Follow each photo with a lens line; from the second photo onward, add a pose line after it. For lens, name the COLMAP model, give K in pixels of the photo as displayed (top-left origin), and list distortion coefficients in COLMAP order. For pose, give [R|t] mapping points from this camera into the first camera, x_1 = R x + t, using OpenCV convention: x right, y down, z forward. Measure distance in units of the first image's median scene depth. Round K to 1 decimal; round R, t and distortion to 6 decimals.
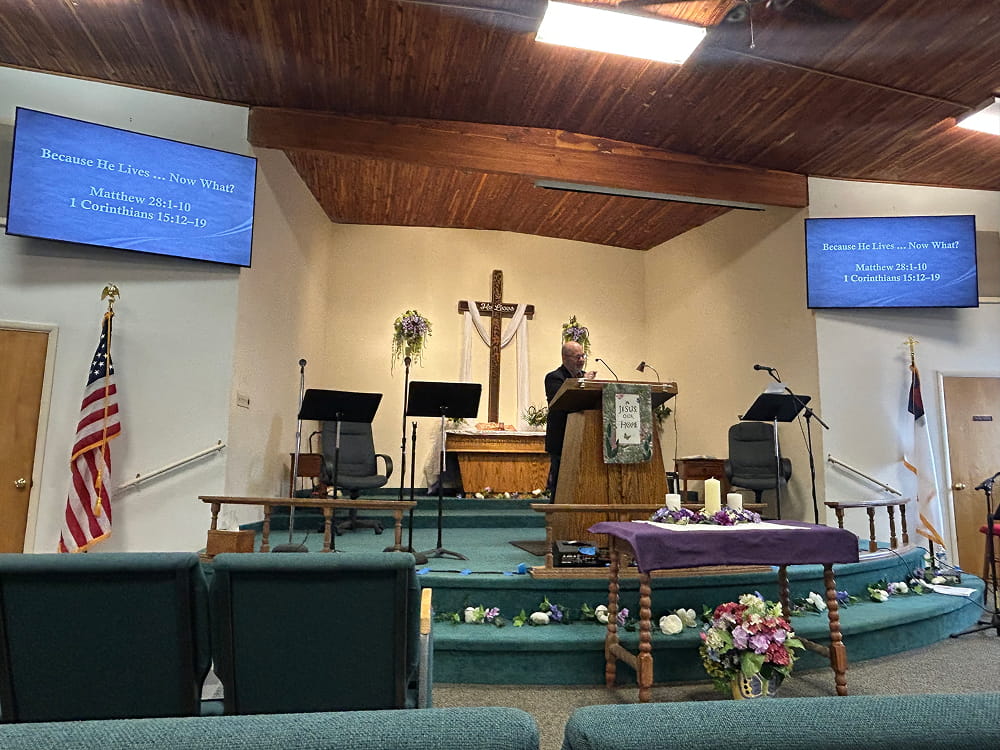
lens RADIAL K [[627.1, 0, 498.6], [0, 627.1, 377.7], [0, 0, 1]] dist [-0.002160, -0.000895]
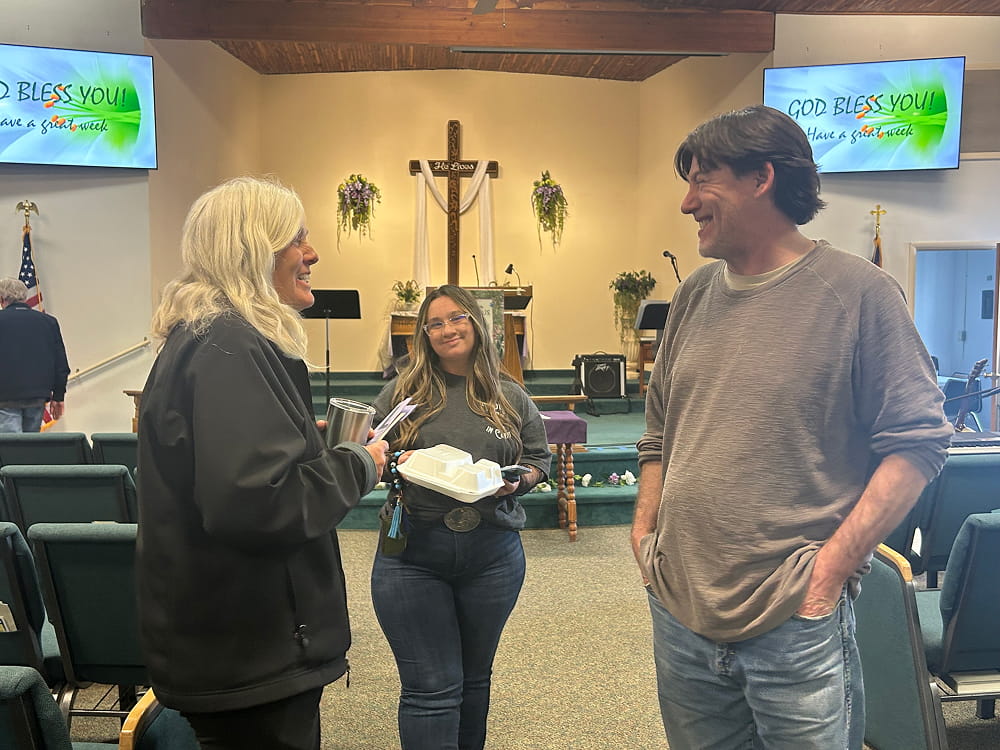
lens RADIAL K [[937.8, 0, 500.0], [0, 937.8, 375.0], [0, 0, 1]] dist [0.040884, 0.006427]
pose [[0.992486, -0.007949, -0.122100, 0.356008], [0.031972, 0.980068, 0.196074, -0.134658], [0.118108, -0.198505, 0.972958, -0.512861]]
